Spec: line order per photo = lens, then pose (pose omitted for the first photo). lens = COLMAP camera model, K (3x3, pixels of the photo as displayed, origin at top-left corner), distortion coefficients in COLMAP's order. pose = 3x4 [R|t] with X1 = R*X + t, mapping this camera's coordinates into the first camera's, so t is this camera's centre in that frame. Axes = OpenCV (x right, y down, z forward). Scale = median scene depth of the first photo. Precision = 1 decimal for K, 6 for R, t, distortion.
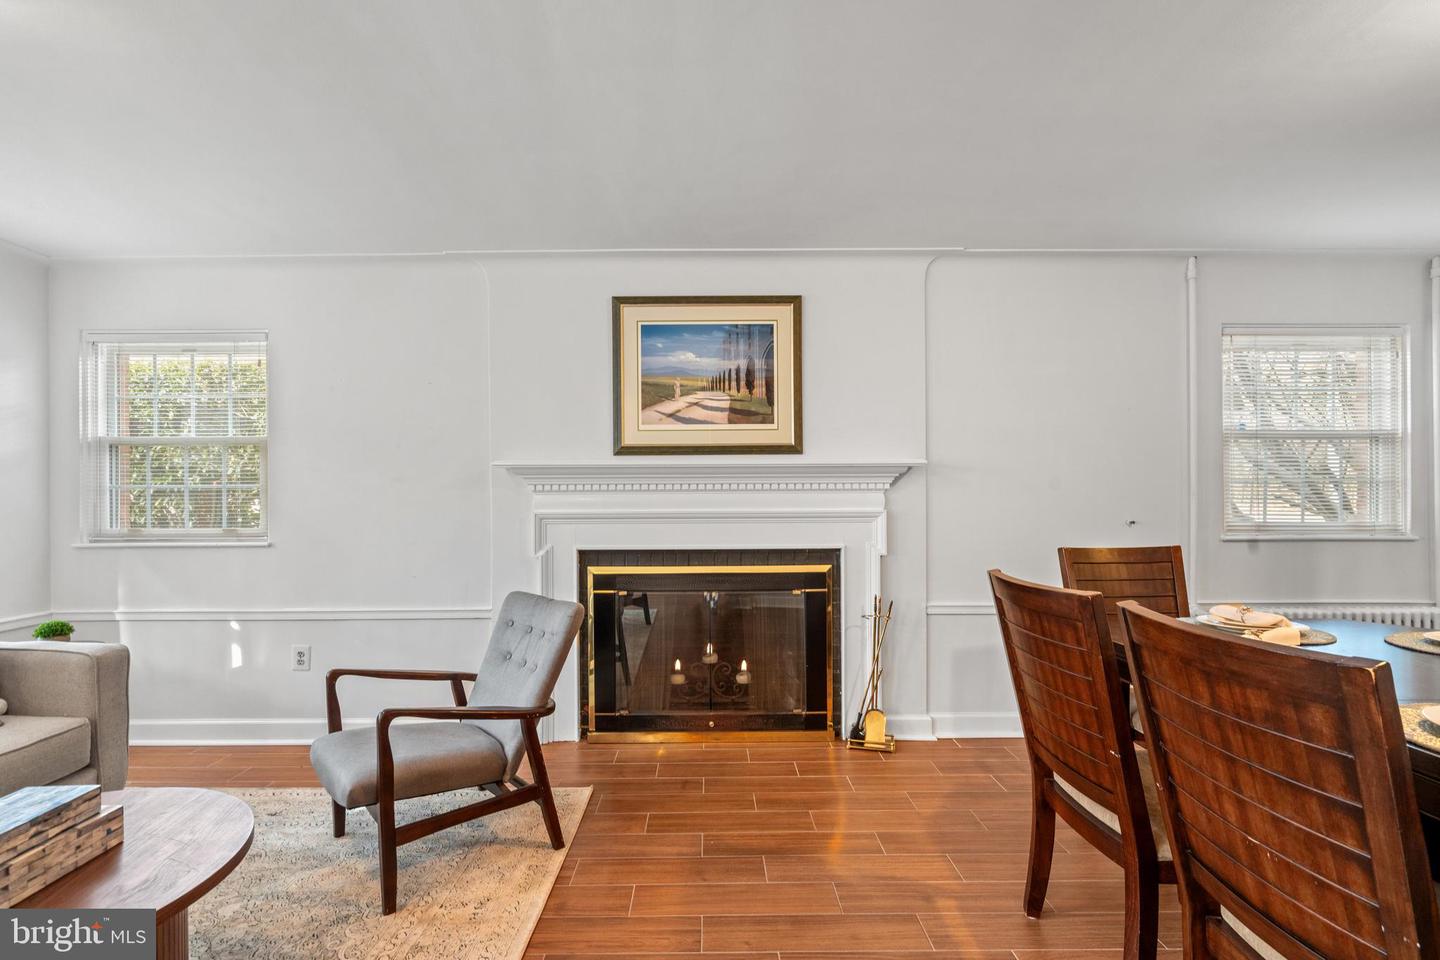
lens RADIAL K [[648.0, 0, 711.9], [0, 648.0, 512.0], [0, 0, 1]] dist [-0.010340, 0.003240]
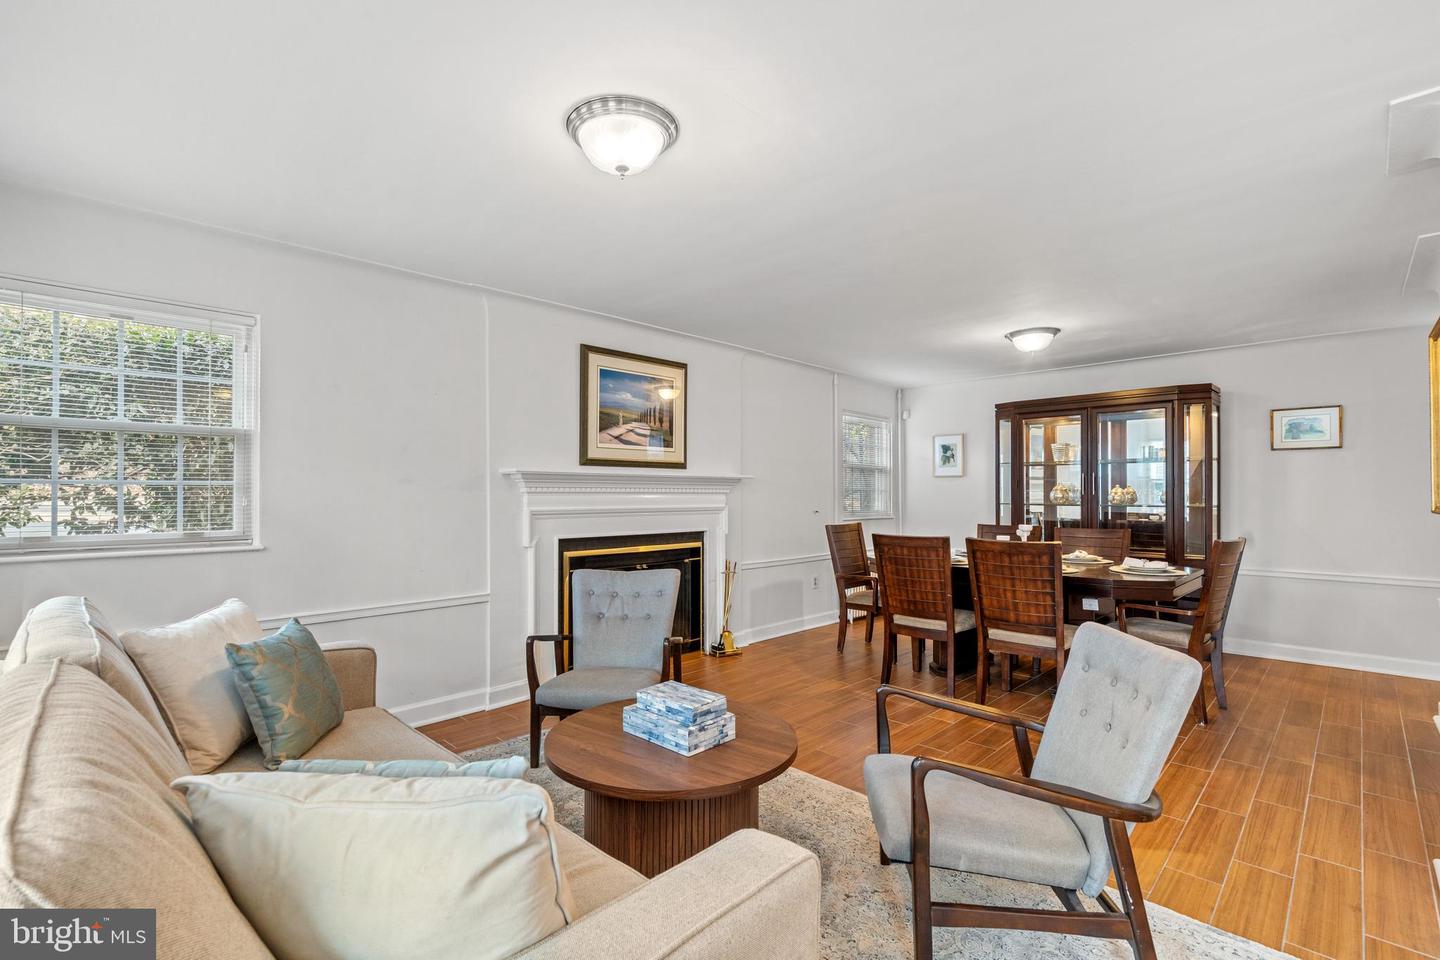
lens RADIAL K [[648.0, 0, 700.7], [0, 648.0, 501.1], [0, 0, 1]] dist [-0.010340, 0.003240]
pose [[0.718483, -0.001186, 0.695543, -0.887848], [0.006667, 0.999964, -0.005182, -0.007180], [-0.695512, 0.008361, 0.718465, -0.102669]]
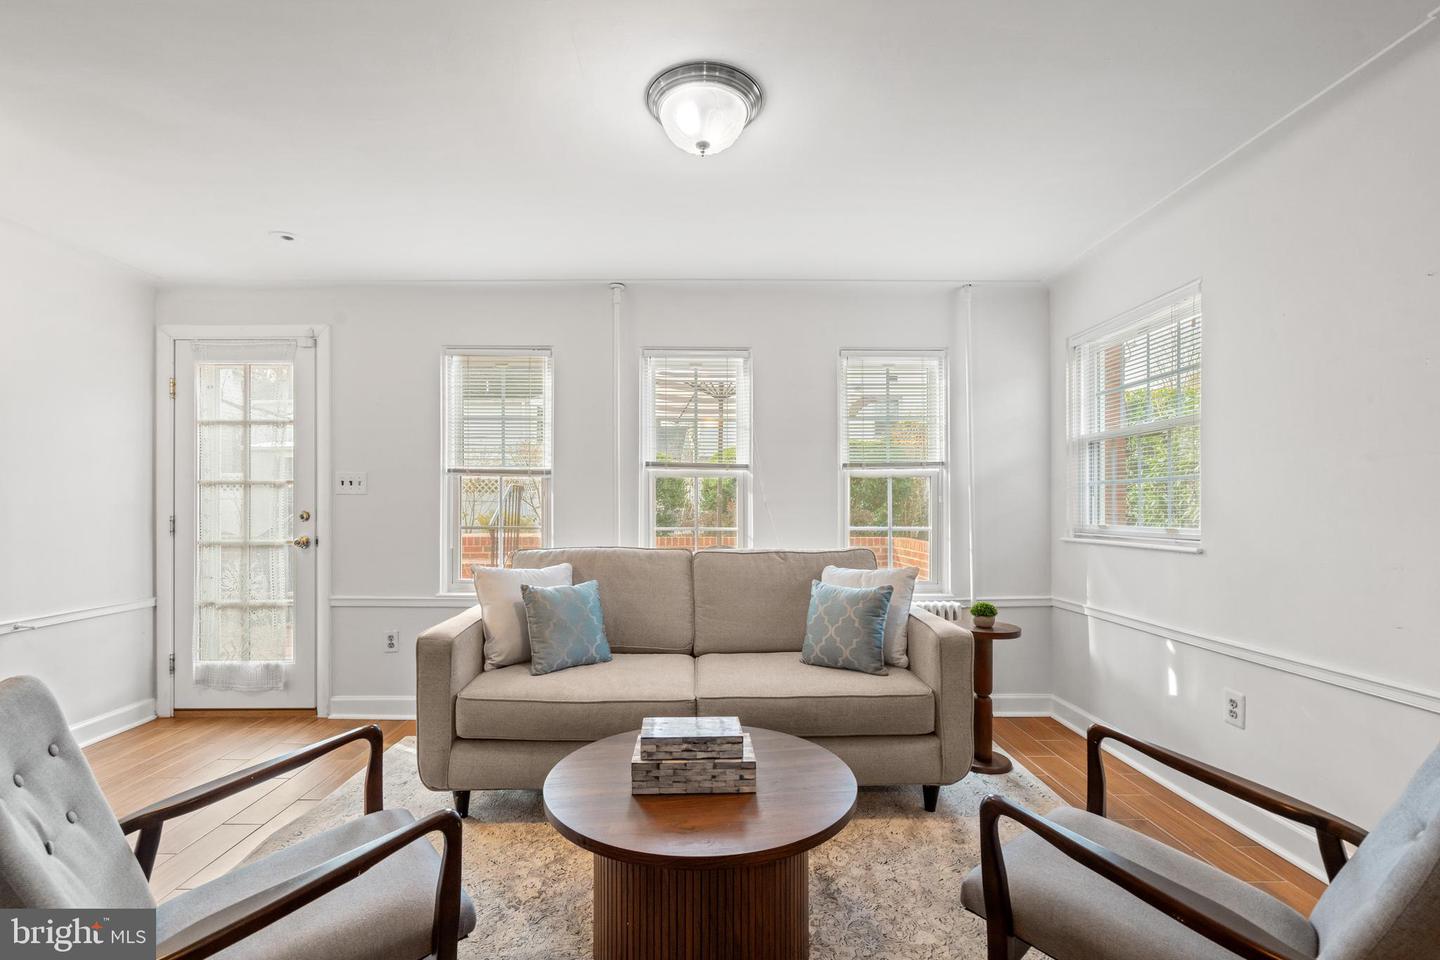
lens RADIAL K [[648.0, 0, 695.7], [0, 648.0, 508.6], [0, 0, 1]] dist [-0.010340, 0.003240]
pose [[-0.006482, 0.007107, -0.999954, 0.100275], [-0.011485, 0.999908, 0.007181, 0.000445], [0.999913, 0.011531, -0.006400, 0.394026]]
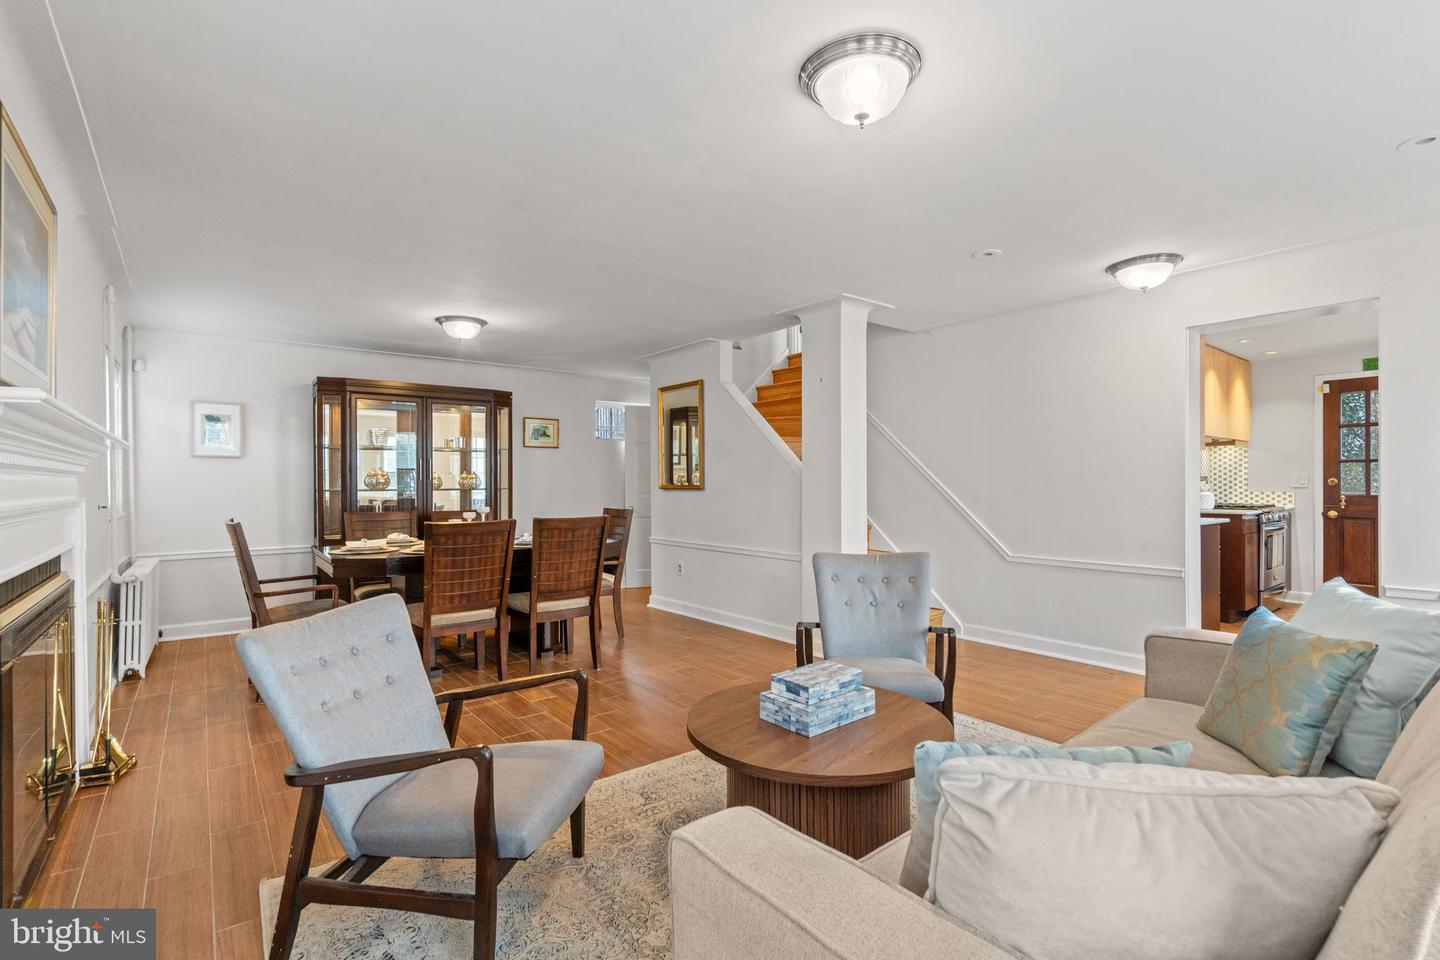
lens RADIAL K [[648.0, 0, 716.3], [0, 648.0, 489.4], [0, 0, 1]] dist [-0.010340, 0.003240]
pose [[-0.610822, -0.001227, 0.791767, -0.895740], [0.020722, 0.999632, 0.017535, -0.012355], [-0.791497, 0.027117, -0.610572, 0.854039]]
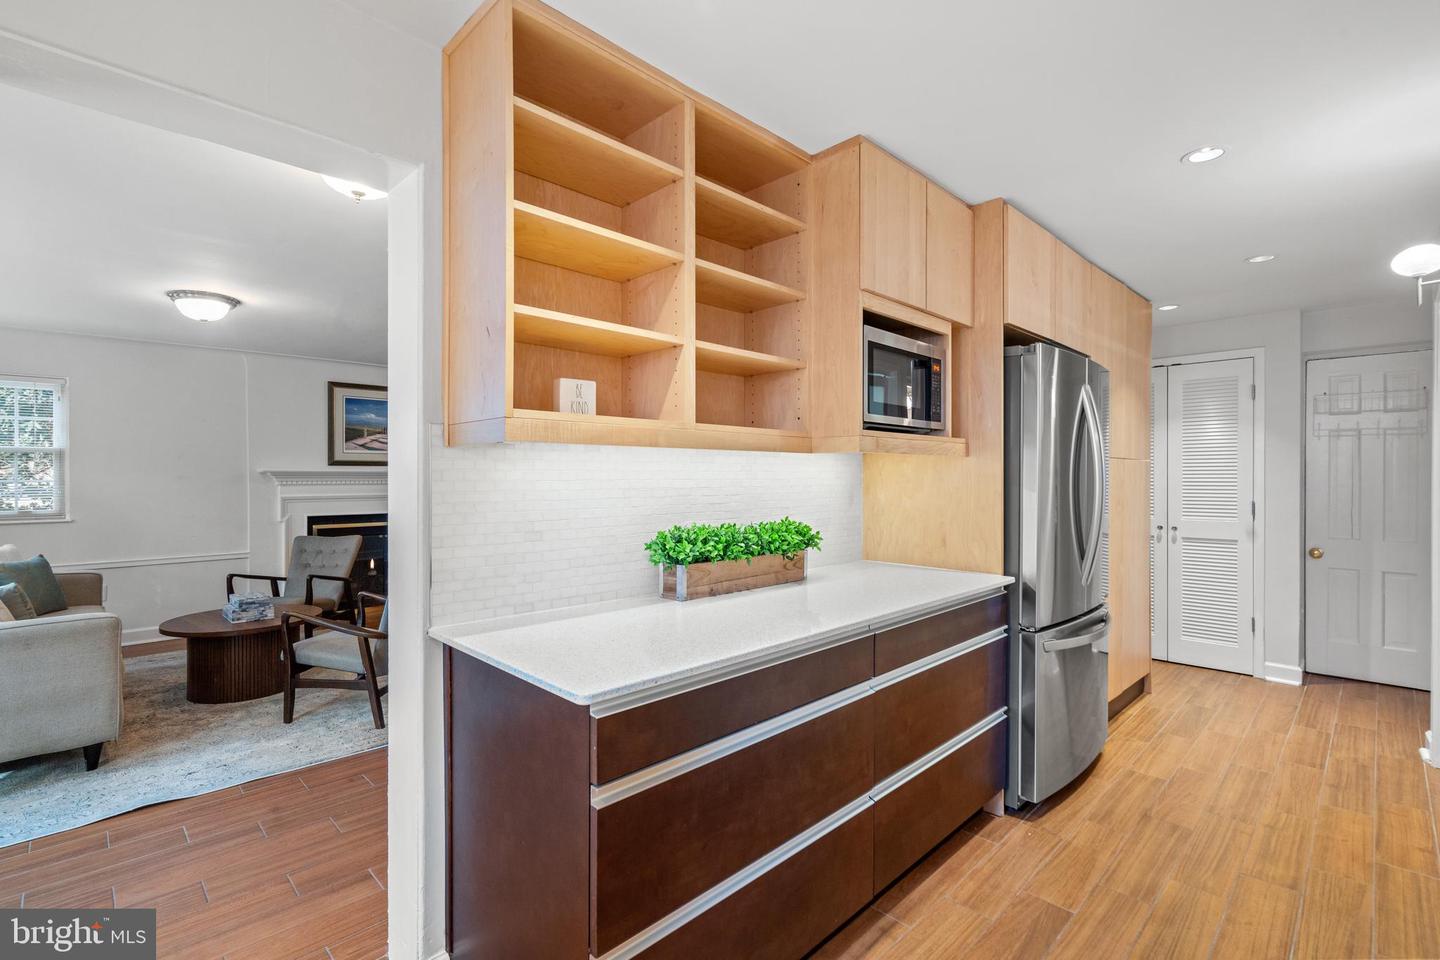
lens RADIAL K [[648.0, 0, 697.8], [0, 648.0, 485.0], [0, 0, 1]] dist [-0.010340, 0.003240]
pose [[0.721520, -0.003337, 0.692386, -0.679681], [0.008568, 0.999955, -0.004108, -0.013967], [-0.692341, 0.008896, 0.721516, -1.097177]]
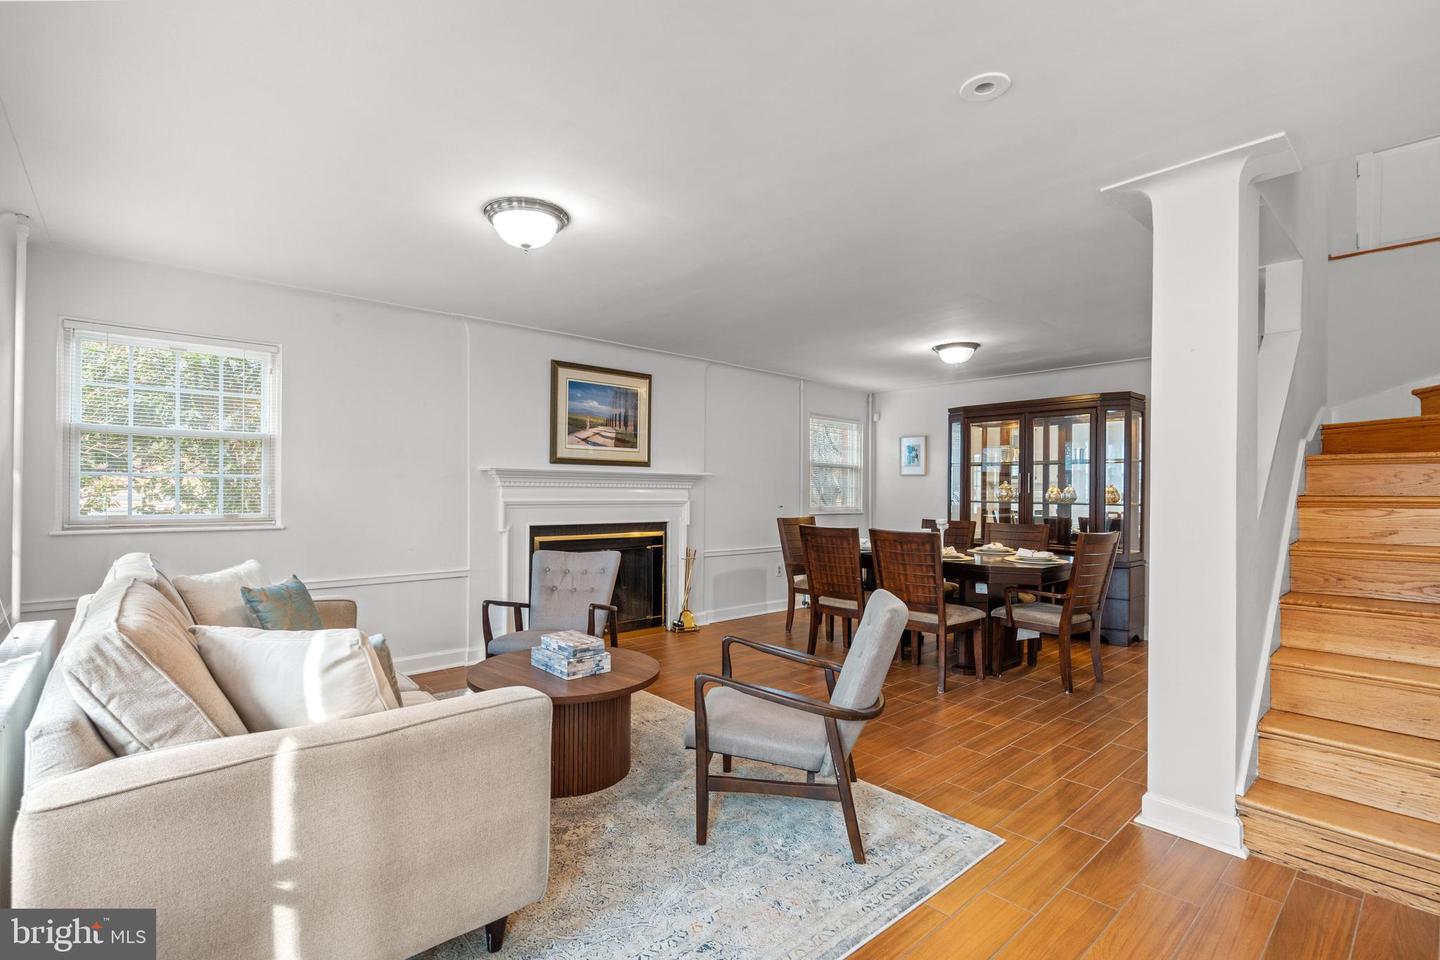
lens RADIAL K [[648.0, 0, 694.5], [0, 648.0, 504.3], [0, 0, 1]] dist [-0.010340, 0.003240]
pose [[0.763018, -0.000760, 0.646377, -0.885106], [-0.003399, 0.999981, 0.005189, -0.000321], [-0.646369, -0.006156, 0.763000, -0.387786]]
